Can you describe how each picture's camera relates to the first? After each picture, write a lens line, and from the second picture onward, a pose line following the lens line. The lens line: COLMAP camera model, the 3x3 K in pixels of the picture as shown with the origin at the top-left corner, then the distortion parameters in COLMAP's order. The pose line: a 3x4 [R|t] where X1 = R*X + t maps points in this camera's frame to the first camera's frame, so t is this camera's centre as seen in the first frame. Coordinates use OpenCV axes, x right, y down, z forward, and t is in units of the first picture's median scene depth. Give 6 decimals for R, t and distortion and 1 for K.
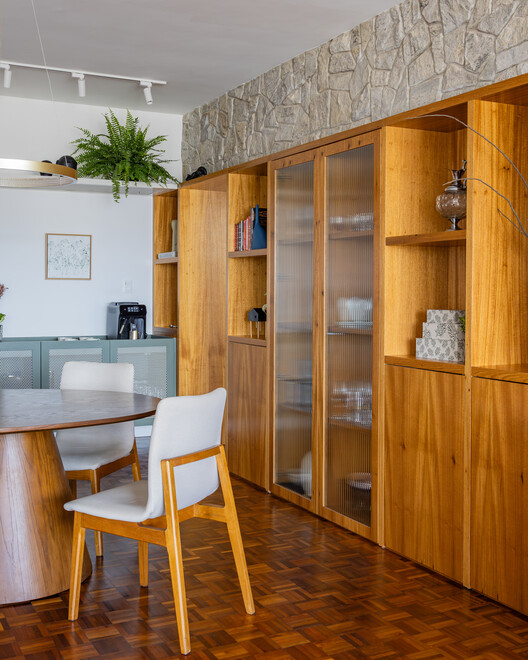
lens RADIAL K [[825.8, 0, 263.2], [0, 825.8, 322.2], [0, 0, 1]] dist [0.000906, 0.007073]
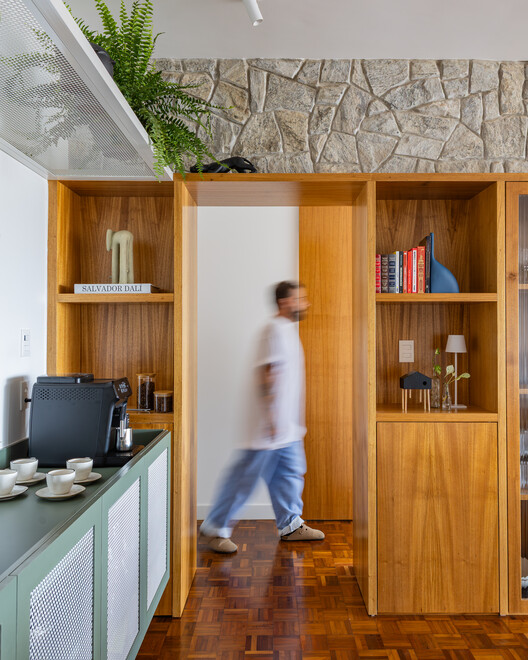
lens RADIAL K [[491.3, 0, 264.0], [0, 491.3, 330.0], [0, 0, 1]] dist [0.002944, 0.001575]
pose [[0.475952, 0.005113, 0.879456, -0.401886], [0.033125, 0.999169, -0.023735, -0.042789], [-0.878847, 0.040429, 0.475388, 0.800563]]
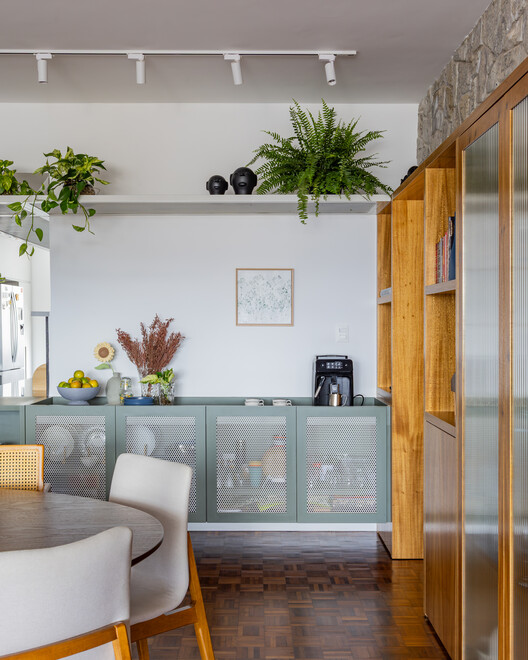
lens RADIAL K [[824.3, 0, 263.1], [0, 824.3, 342.8], [0, 0, 1]] dist [0.007315, 0.008509]
pose [[0.892466, 0.006258, -0.451072, 0.128431], [-0.015487, 0.999739, -0.016773, -0.023729], [0.450849, 0.021955, 0.892330, 0.314963]]
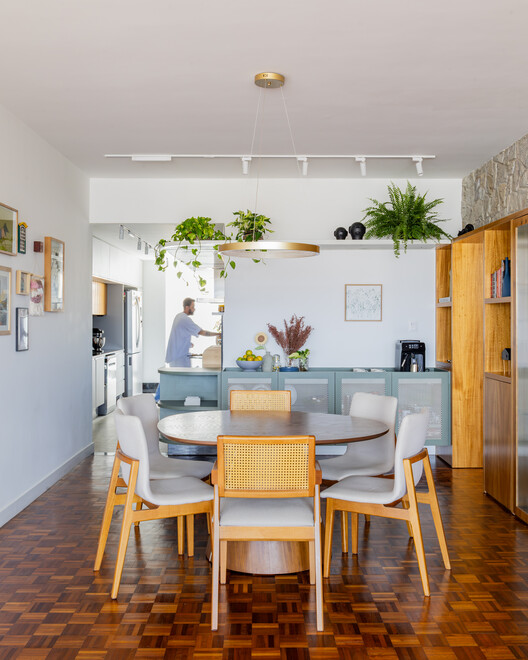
lens RADIAL K [[722.2, 0, 263.1], [0, 722.2, 321.4], [0, 0, 1]] dist [-0.001786, -0.014265]
pose [[0.895085, -0.003102, -0.445884, 0.116945], [-0.013251, 0.999349, -0.033553, -0.014431], [0.445698, 0.035941, 0.894462, -0.027001]]
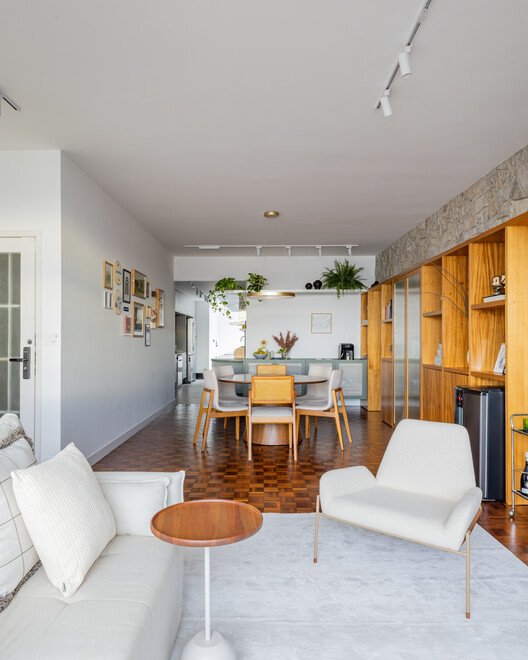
lens RADIAL K [[482.5, 0, 244.1], [0, 482.5, 349.9], [0, 0, 1]] dist [0.001032, 0.000369]
pose [[0.875012, 0.006027, -0.484063, 0.237156], [-0.016323, 0.999721, -0.017058, 0.021144], [0.483825, 0.022828, 0.874867, -0.281875]]
